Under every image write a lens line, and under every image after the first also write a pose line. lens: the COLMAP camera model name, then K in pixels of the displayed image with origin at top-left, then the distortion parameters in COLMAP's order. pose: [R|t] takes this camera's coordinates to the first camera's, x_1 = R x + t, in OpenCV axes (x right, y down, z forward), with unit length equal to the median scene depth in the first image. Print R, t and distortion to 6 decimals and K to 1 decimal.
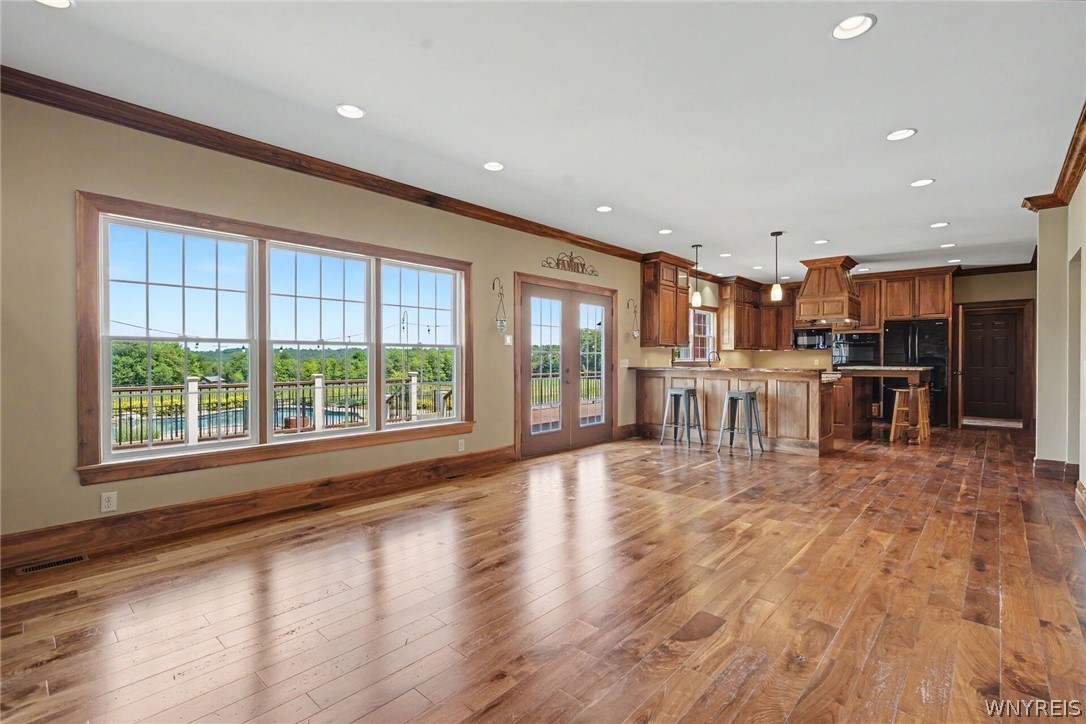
lens RADIAL K [[500.2, 0, 543.0], [0, 500.2, 362.0], [0, 0, 1]] dist [0.001281, 0.000013]
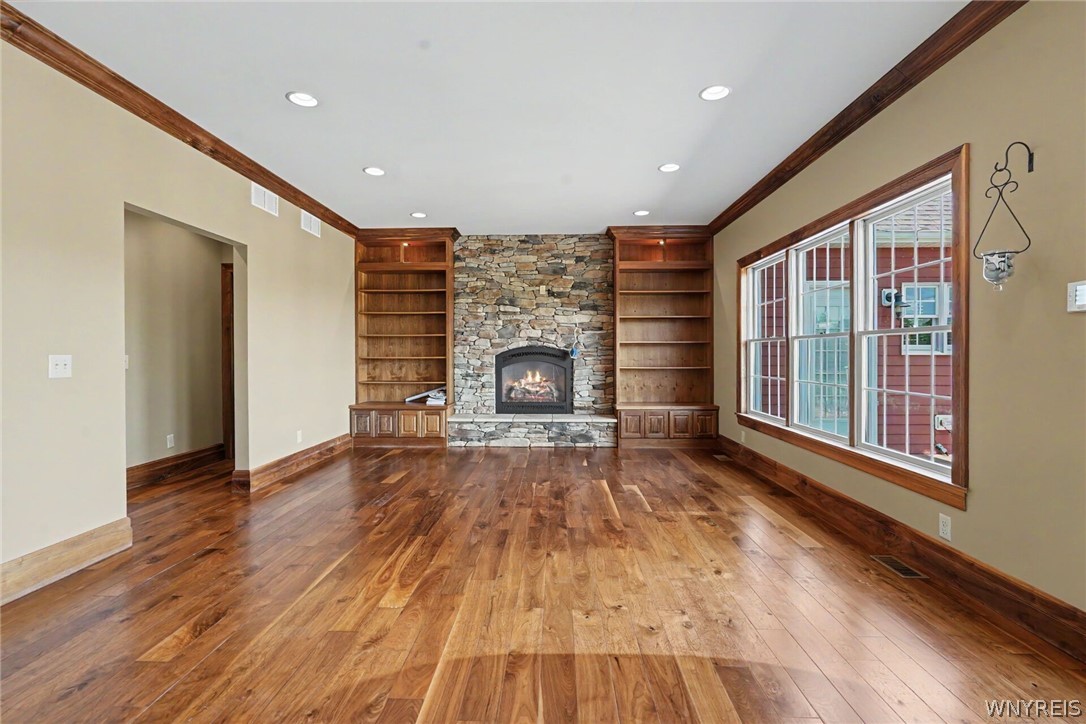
lens RADIAL K [[500.2, 0, 543.0], [0, 500.2, 362.0], [0, 0, 1]] dist [0.001281, 0.000013]
pose [[-0.756258, 0.009762, -0.654201, 0.860462], [0.000170, 0.999892, 0.014724, -0.004495], [0.654274, 0.011023, -0.756177, 2.069133]]
